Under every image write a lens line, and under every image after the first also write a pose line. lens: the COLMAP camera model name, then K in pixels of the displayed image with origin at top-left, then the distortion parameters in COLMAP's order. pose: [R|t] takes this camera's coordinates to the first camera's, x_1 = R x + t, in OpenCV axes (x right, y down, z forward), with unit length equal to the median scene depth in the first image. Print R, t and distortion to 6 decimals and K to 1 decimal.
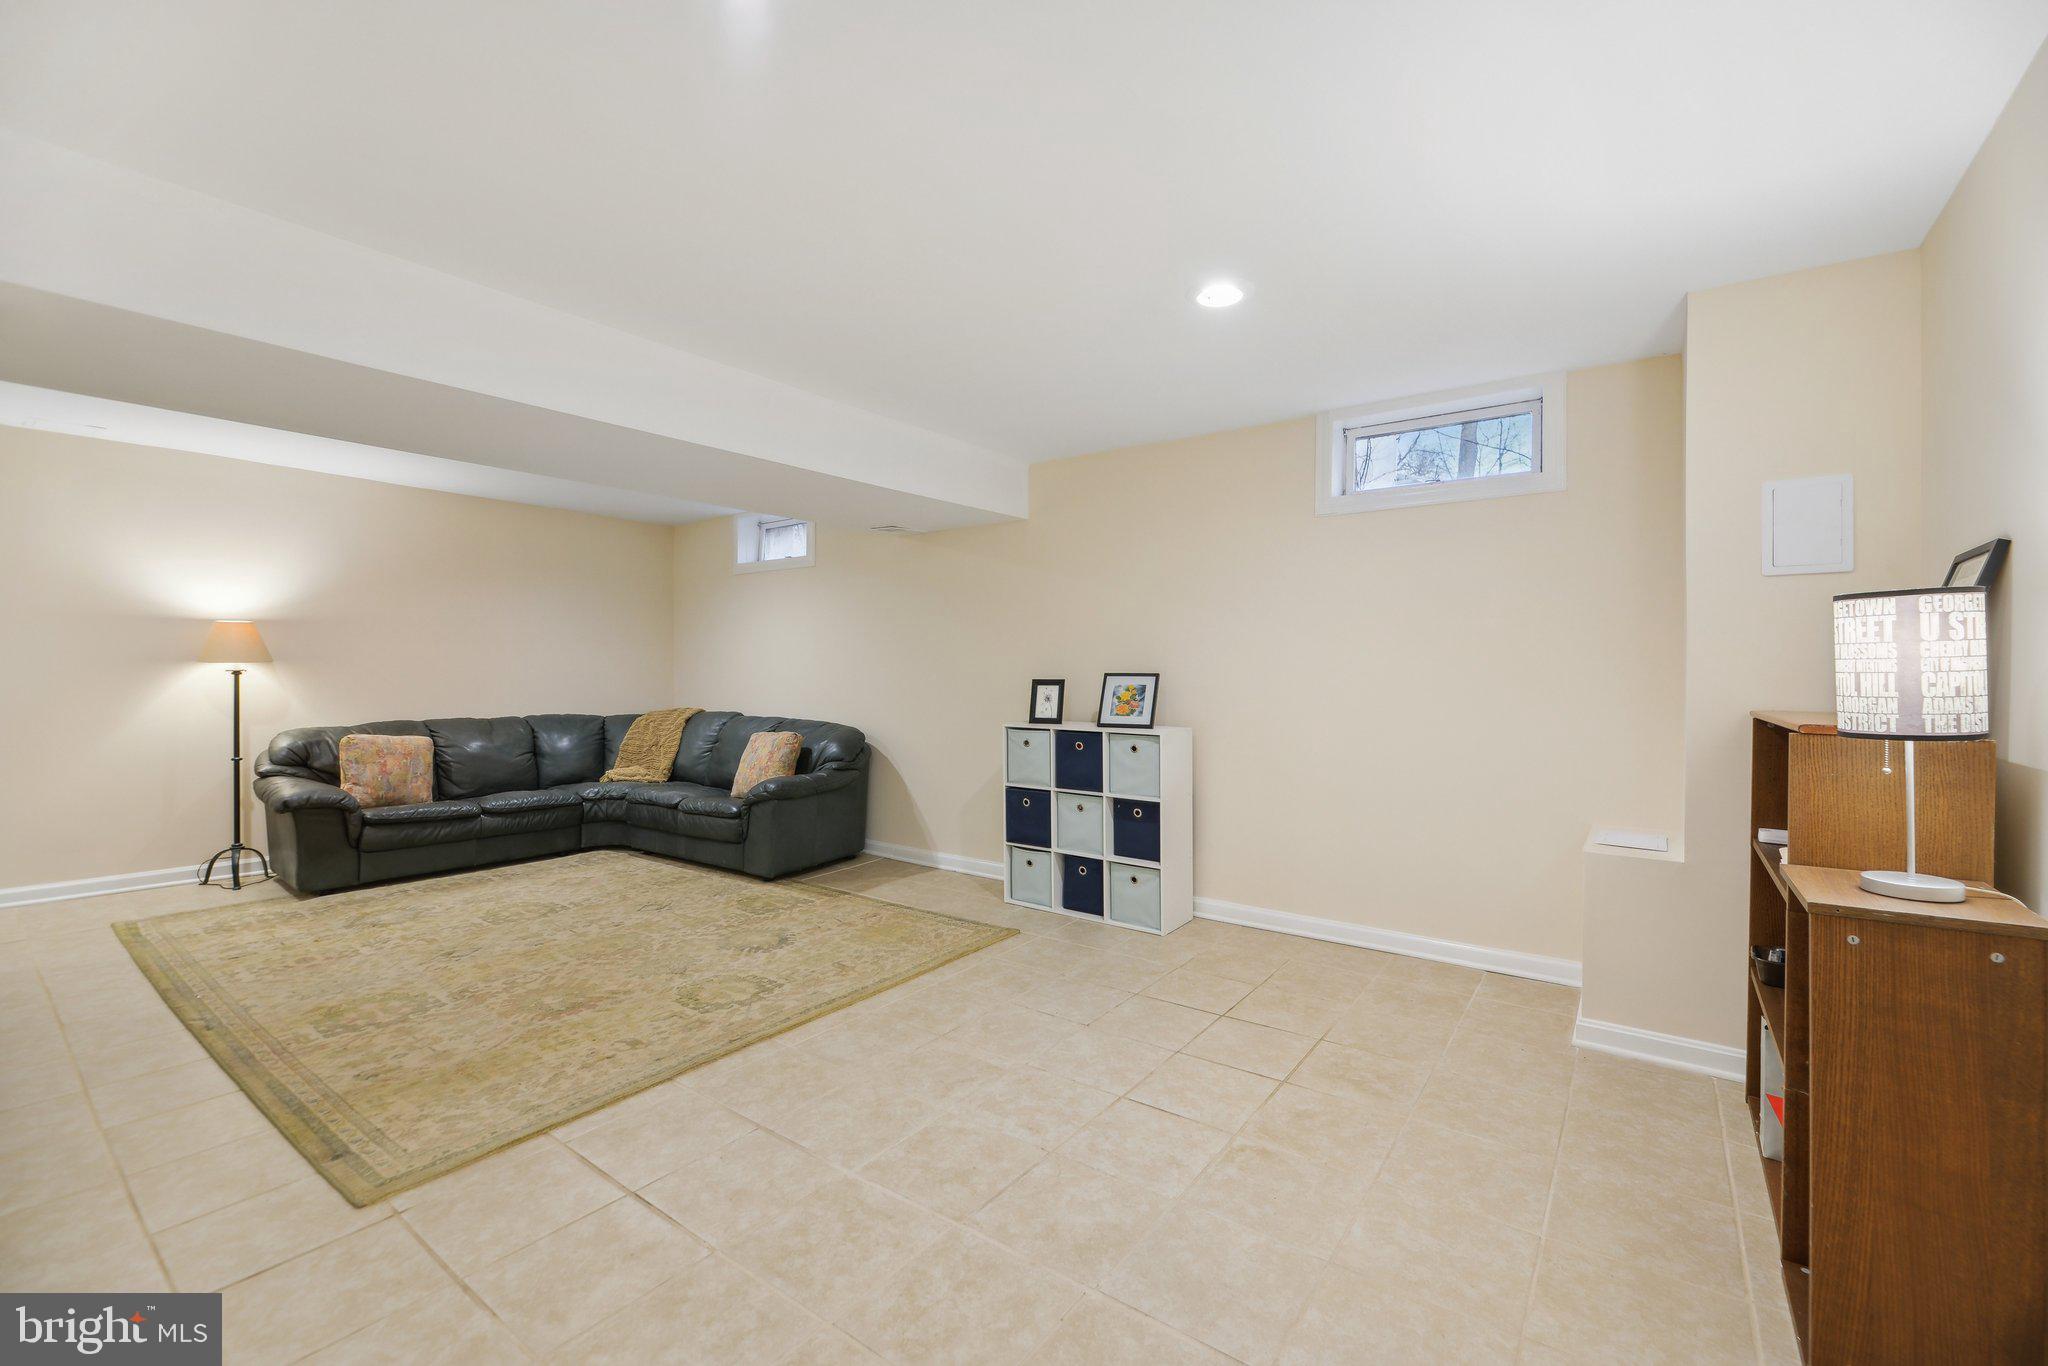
lens RADIAL K [[838.5, 0, 1042.1], [0, 838.5, 678.2], [0, 0, 1]] dist [0.001048, -0.000503]
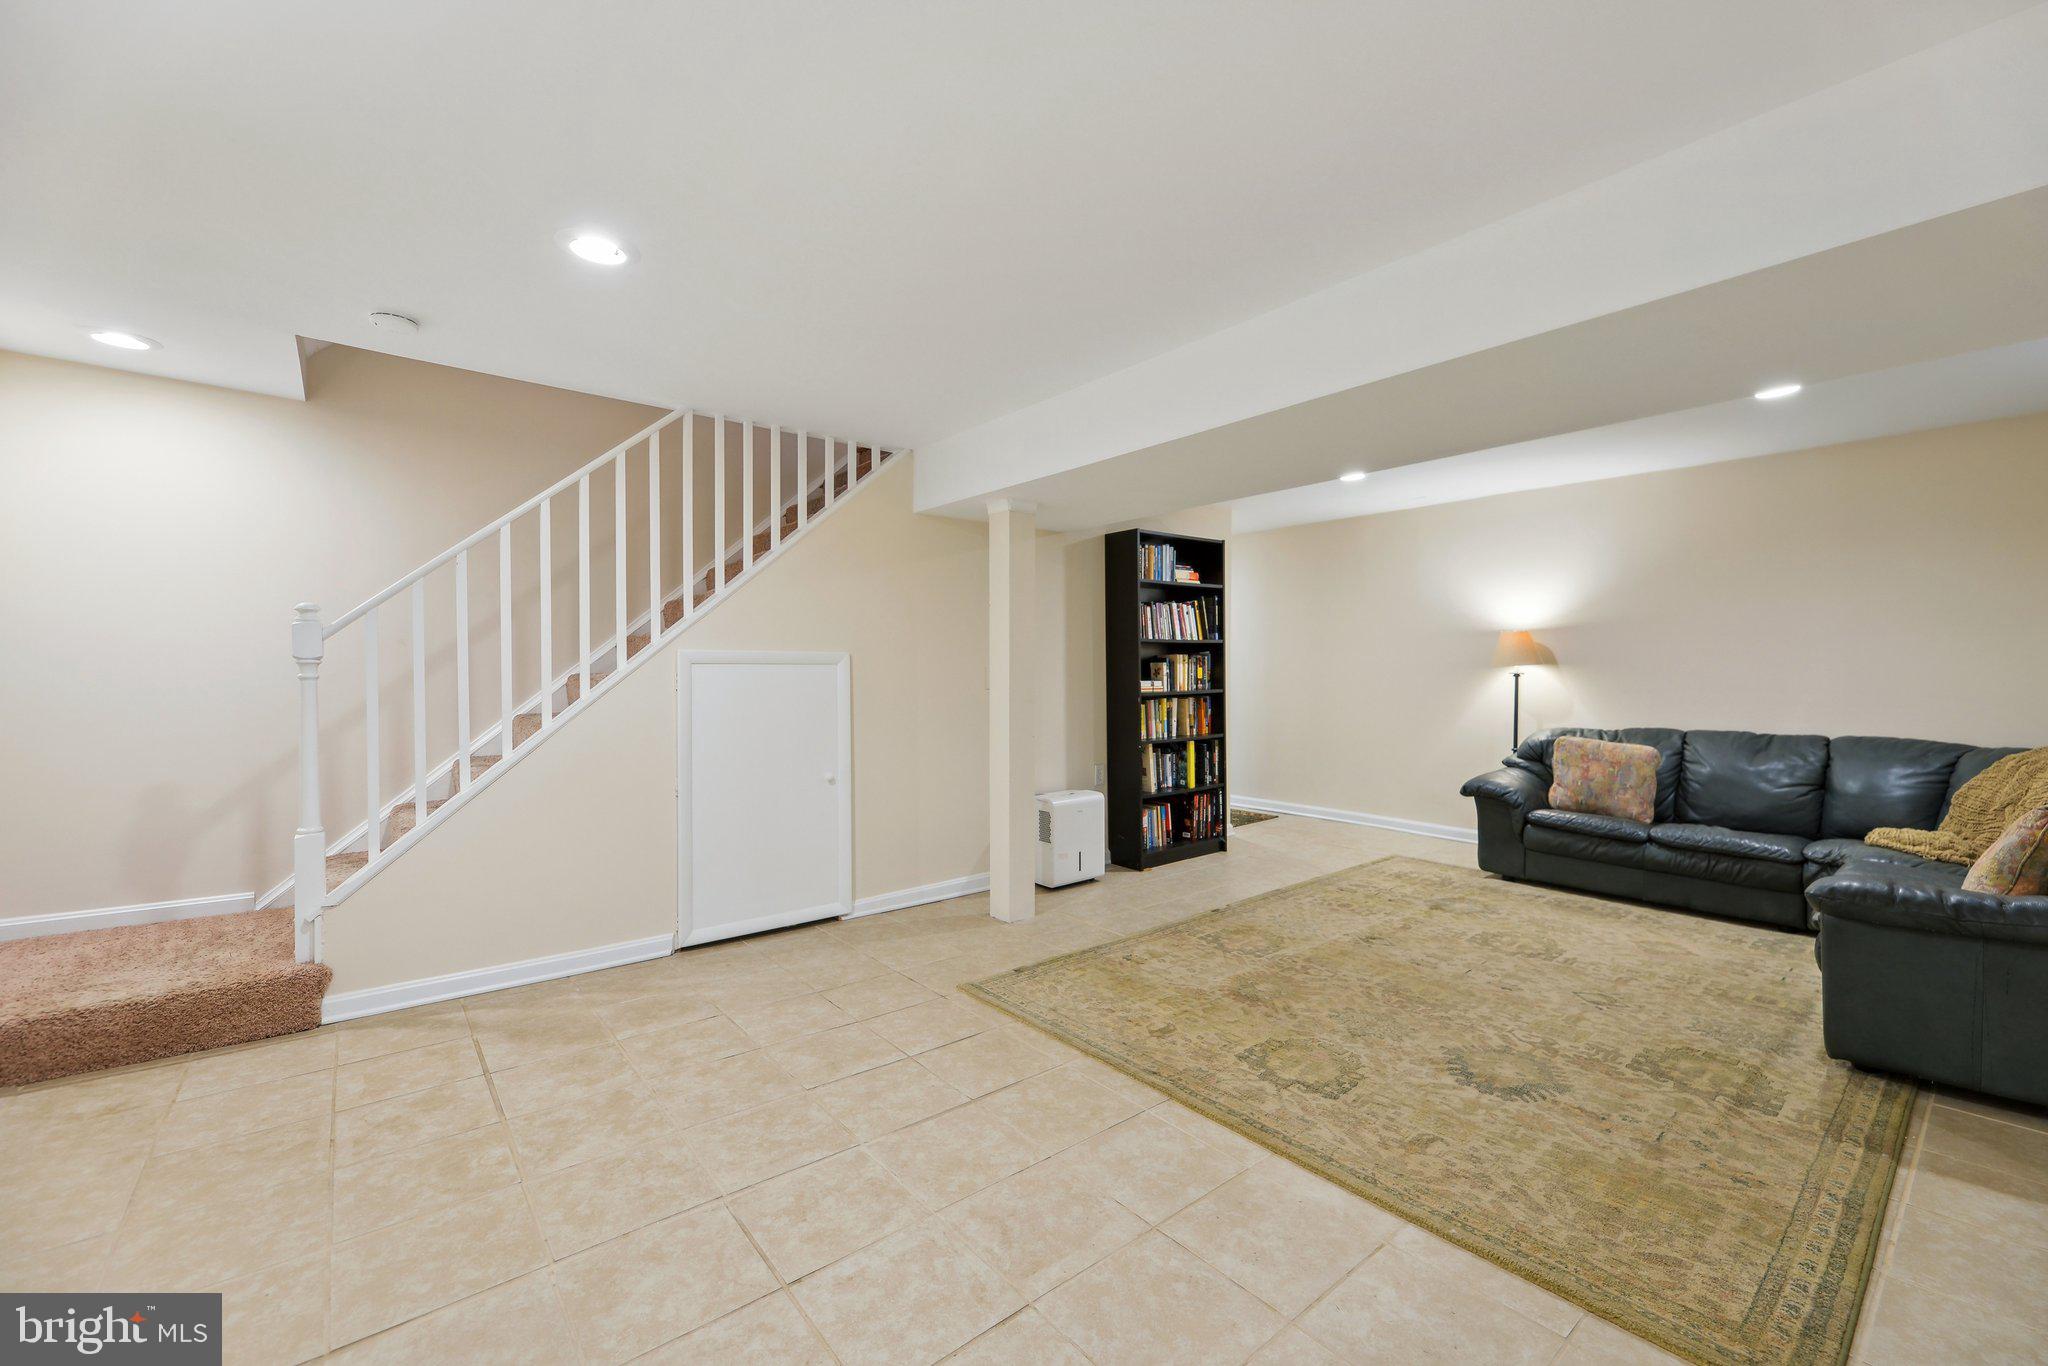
lens RADIAL K [[838.5, 0, 1042.1], [0, 838.5, 678.2], [0, 0, 1]] dist [0.001048, -0.000503]
pose [[-0.242943, 0.003619, -0.970034, 0.416246], [-0.013449, 0.999884, 0.007099, -0.002019], [0.969947, 0.014771, -0.242867, 0.836808]]
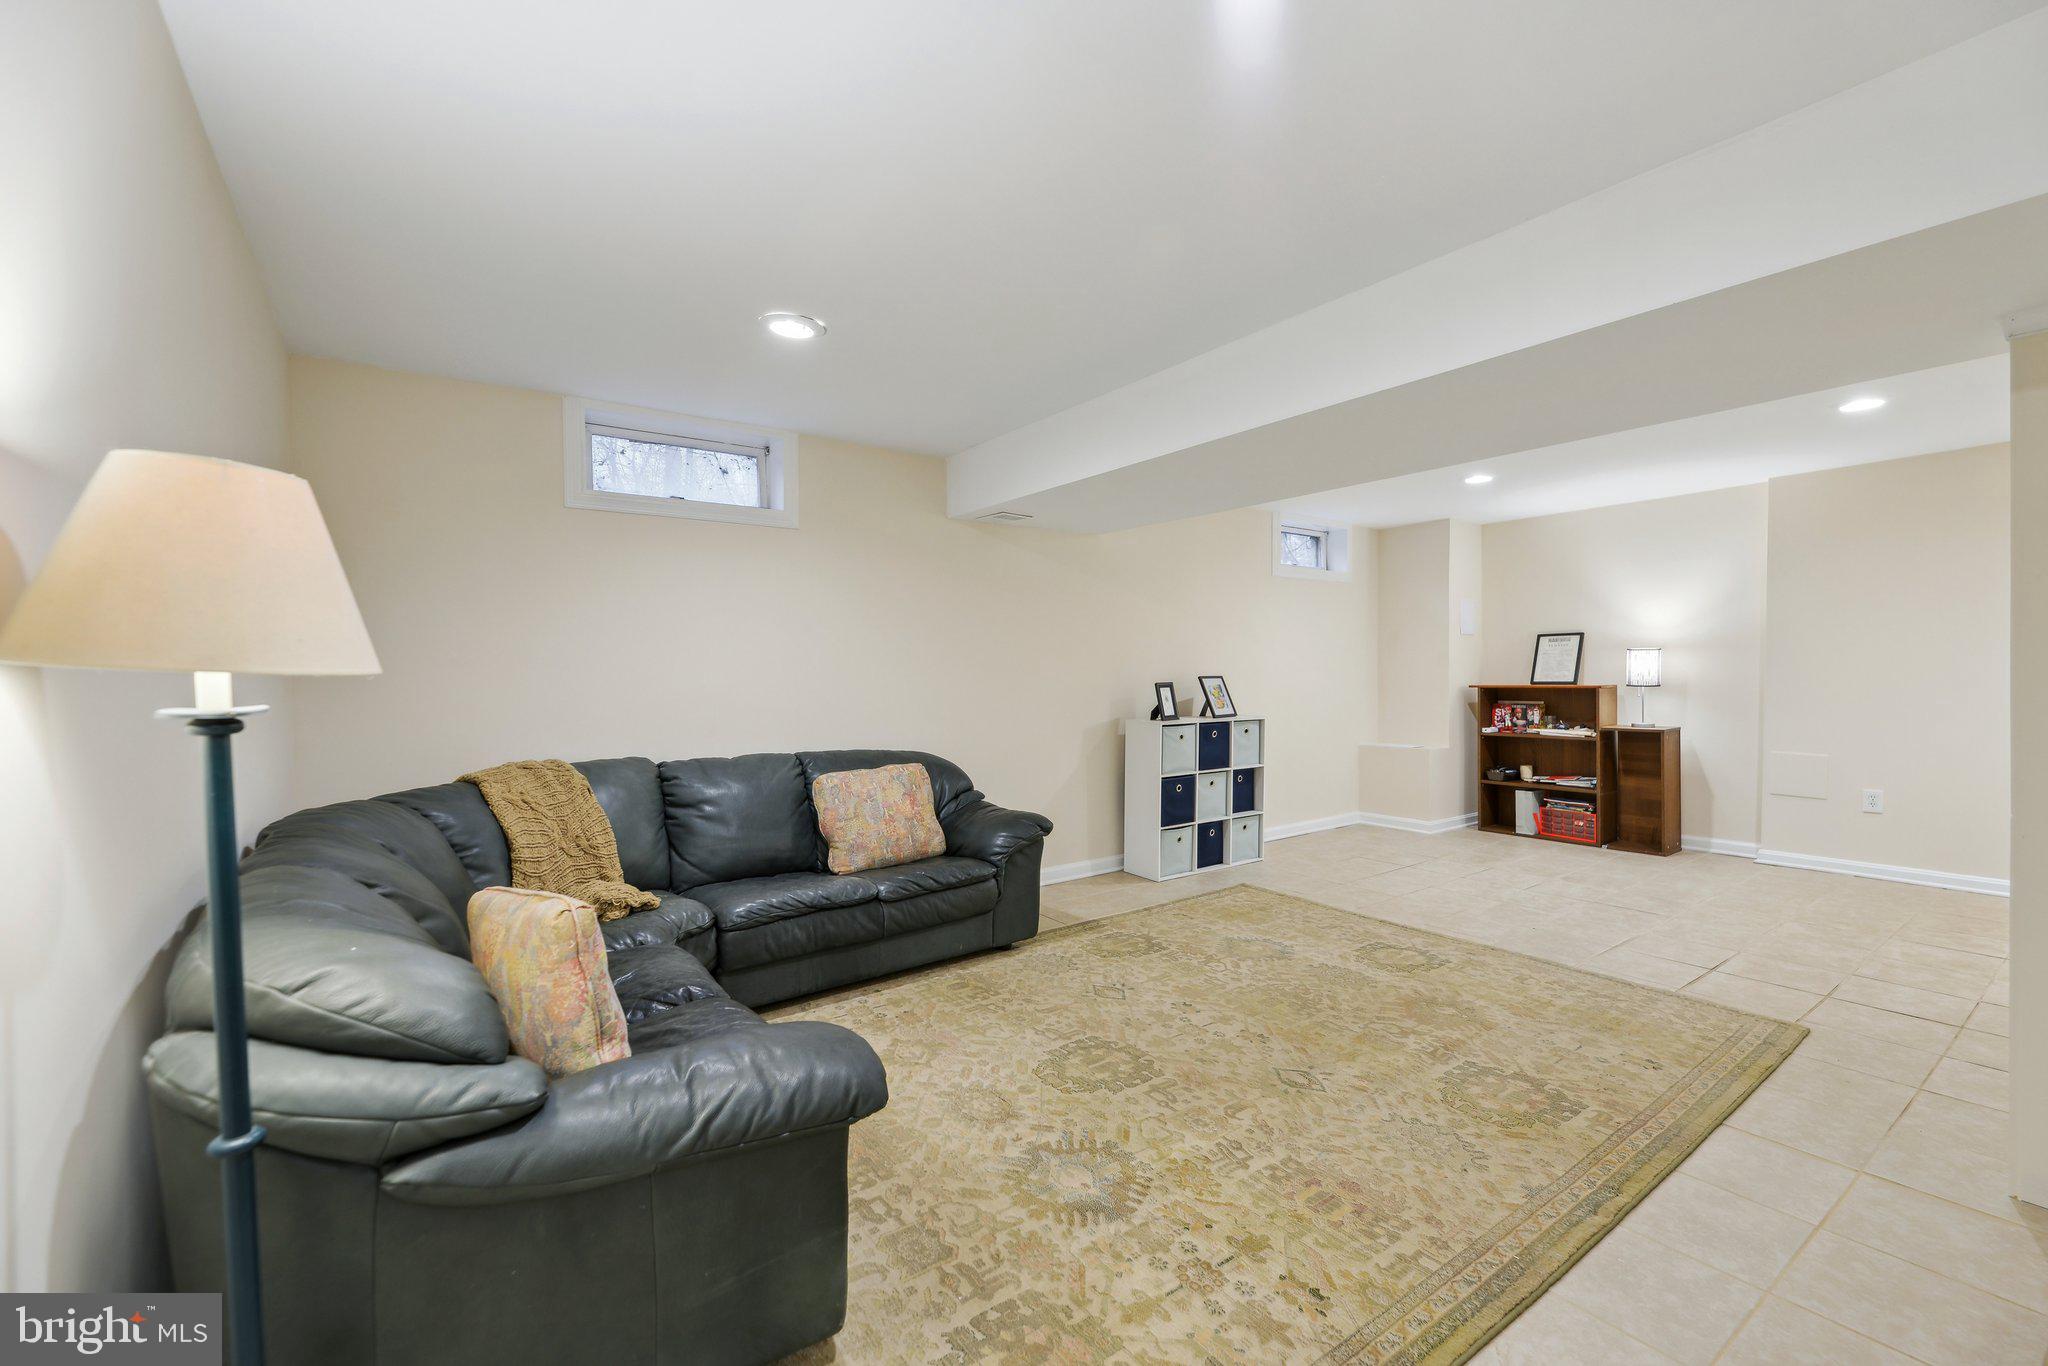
lens RADIAL K [[843.9, 0, 1037.5], [0, 843.9, 681.9], [0, 0, 1]] dist [0.002368, 0.000046]
pose [[0.317314, -0.014704, 0.948206, -1.419721], [0.023074, 0.999703, 0.007781, -0.015257], [-0.948040, 0.019409, 0.317559, 0.966416]]
